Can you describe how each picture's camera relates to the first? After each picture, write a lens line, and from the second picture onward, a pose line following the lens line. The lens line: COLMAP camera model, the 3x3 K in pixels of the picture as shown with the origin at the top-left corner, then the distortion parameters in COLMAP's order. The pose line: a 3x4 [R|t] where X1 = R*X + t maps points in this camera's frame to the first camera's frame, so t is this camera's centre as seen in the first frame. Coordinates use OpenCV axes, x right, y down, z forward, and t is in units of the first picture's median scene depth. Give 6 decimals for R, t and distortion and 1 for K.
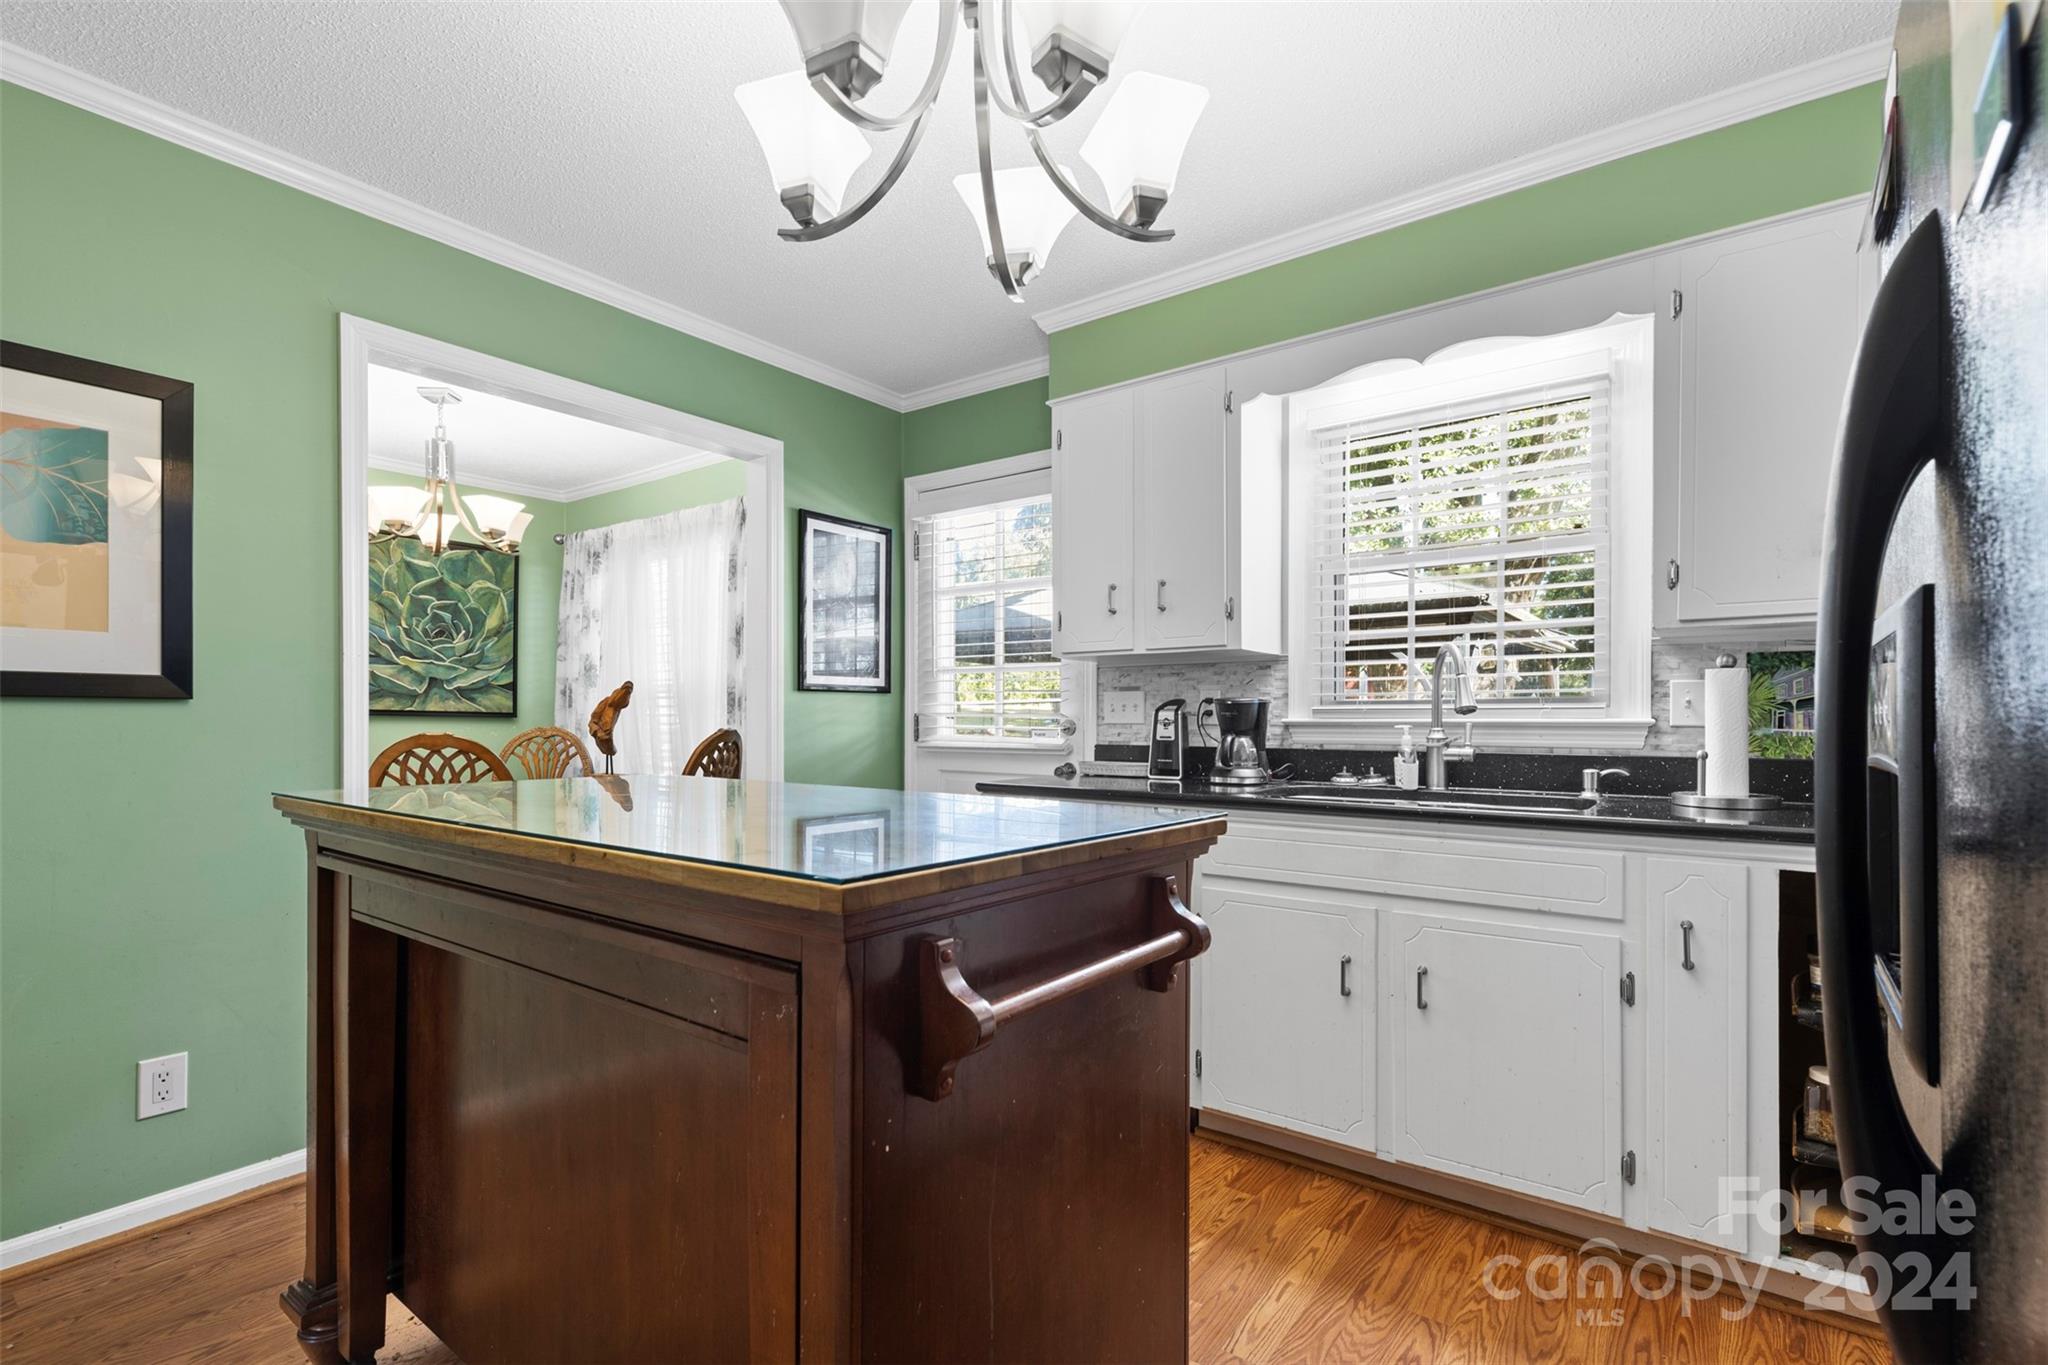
lens RADIAL K [[956.0, 0, 1026.7], [0, 956.0, 716.3], [0, 0, 1]] dist [0.001150, -0.000209]
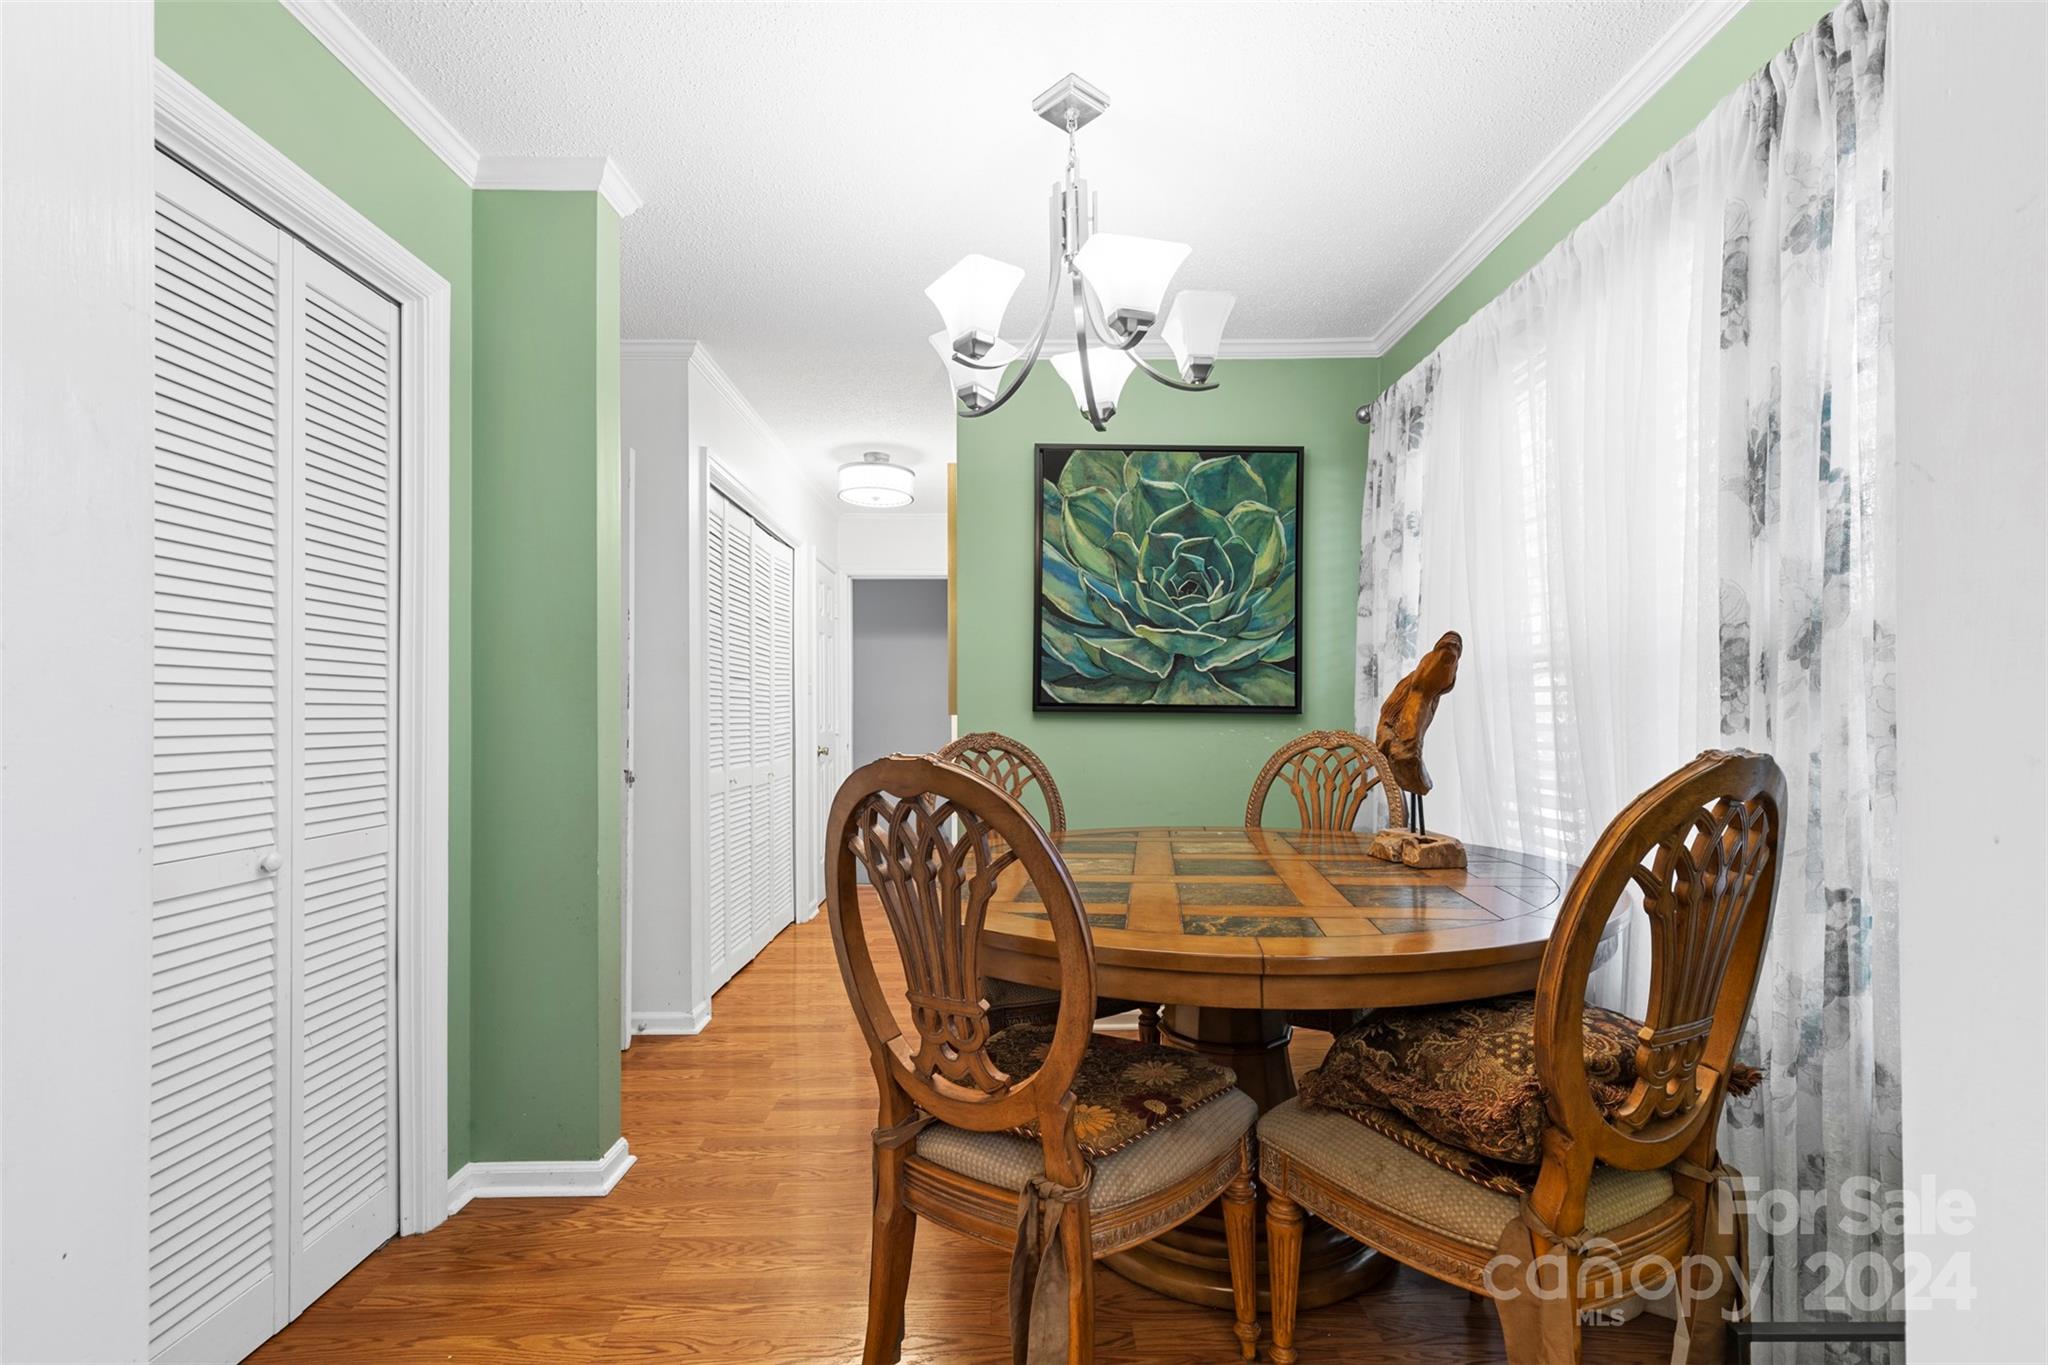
lens RADIAL K [[956.0, 0, 1018.6], [0, 956.0, 719.1], [0, 0, 1]] dist [0.001150, -0.000209]
pose [[0.623100, -0.000156, -0.782142, -0.171132], [0.008245, 0.999946, 0.006369, -0.000839], [0.782098, -0.010418, 0.623068, 0.500267]]
